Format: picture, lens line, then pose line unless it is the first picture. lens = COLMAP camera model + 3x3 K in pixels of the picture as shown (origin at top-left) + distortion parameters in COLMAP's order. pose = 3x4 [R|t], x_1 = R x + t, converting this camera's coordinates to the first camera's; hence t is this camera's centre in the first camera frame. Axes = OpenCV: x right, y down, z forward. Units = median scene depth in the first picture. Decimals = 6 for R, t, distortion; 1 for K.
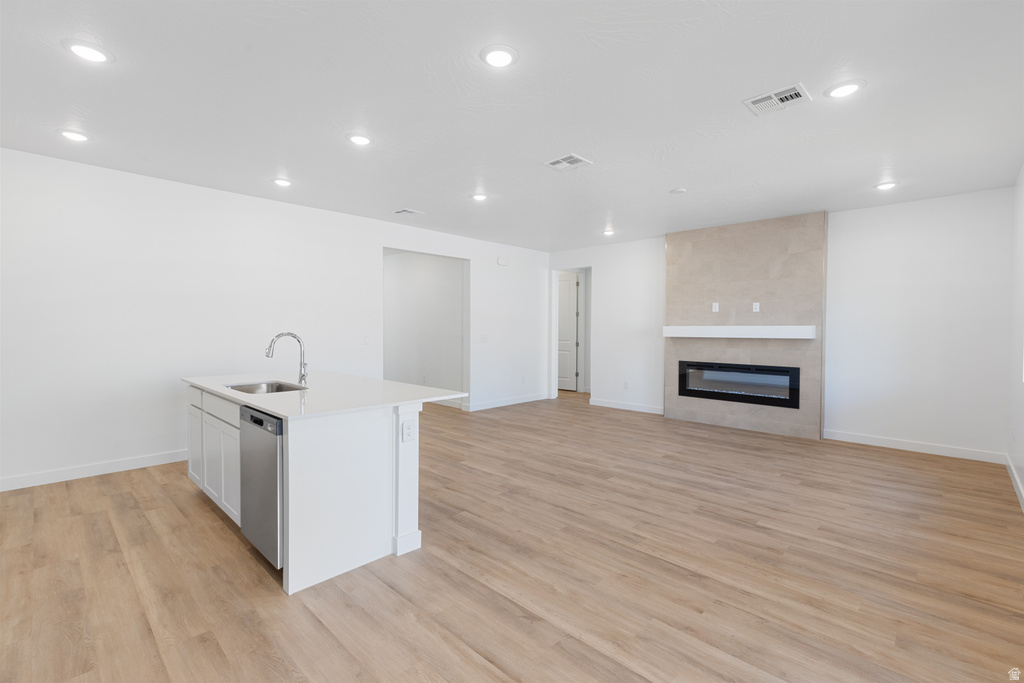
lens RADIAL K [[458.8, 0, 510.1], [0, 458.8, 335.6], [0, 0, 1]] dist [0.004758, 0.000751]
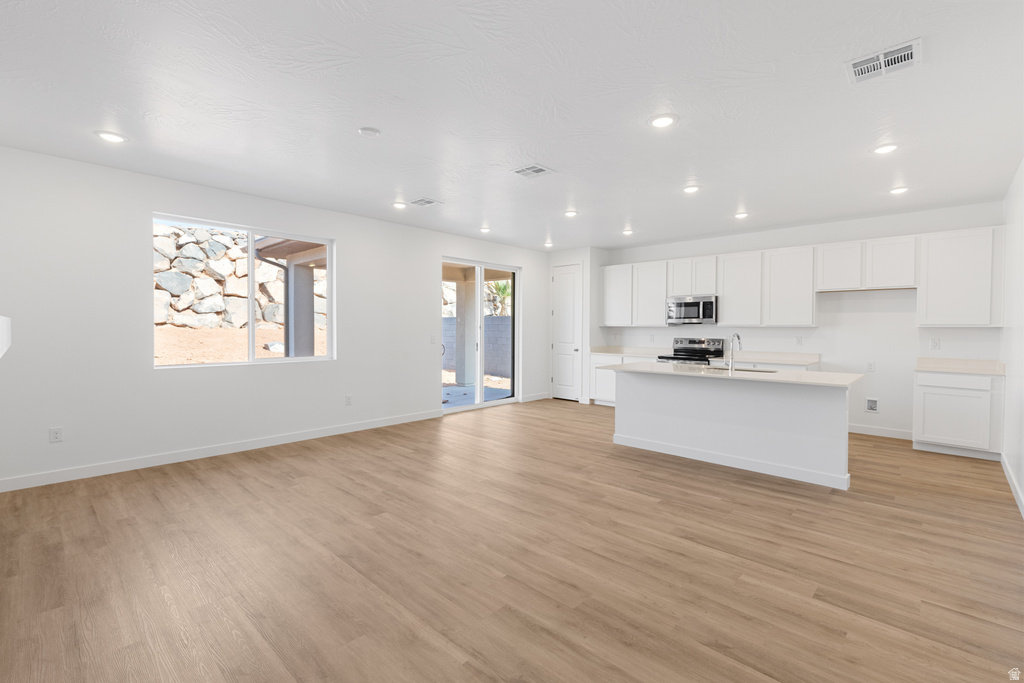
lens RADIAL K [[458.8, 0, 510.1], [0, 458.8, 335.6], [0, 0, 1]] dist [0.004758, 0.000751]
pose [[-0.999907, -0.009354, -0.009918, 0.162361], [-0.009691, 0.999356, 0.034548, -0.030525], [0.009588, 0.034641, -0.999354, 1.812021]]
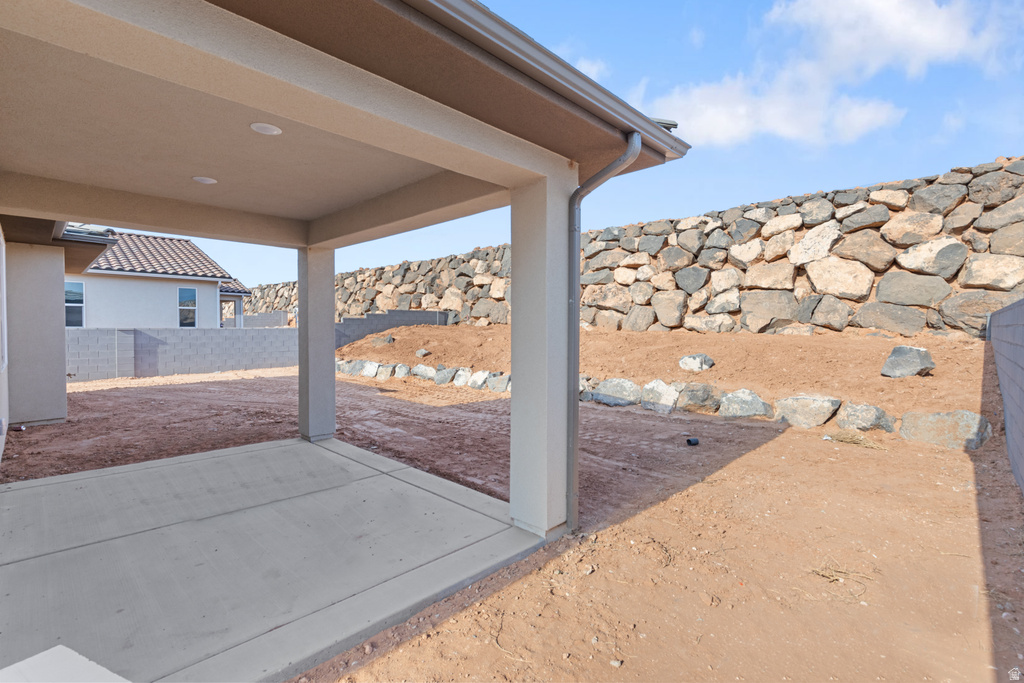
lens RADIAL K [[458.8, 0, 510.1], [0, 458.8, 335.6], [0, 0, 1]] dist [0.004758, 0.000751]
pose [[0.003824, -0.022465, 0.999740, -0.372444], [0.013094, 0.999663, 0.022413, -0.002507], [-0.999907, 0.013005, 0.004117, -0.633474]]
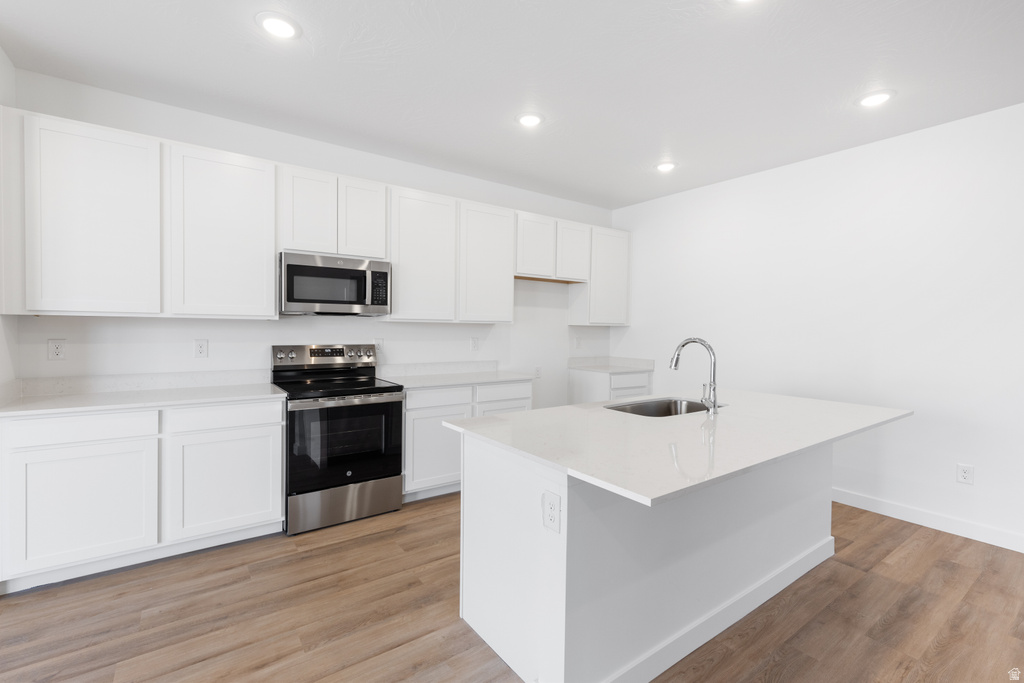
lens RADIAL K [[458.8, 0, 510.1], [0, 458.8, 335.6], [0, 0, 1]] dist [0.004758, 0.000751]
pose [[-0.177377, 0.010083, -0.984091, 0.207729], [-0.029014, 0.999459, 0.015470, -0.008524], [0.983715, 0.031297, -0.176988, 0.639390]]
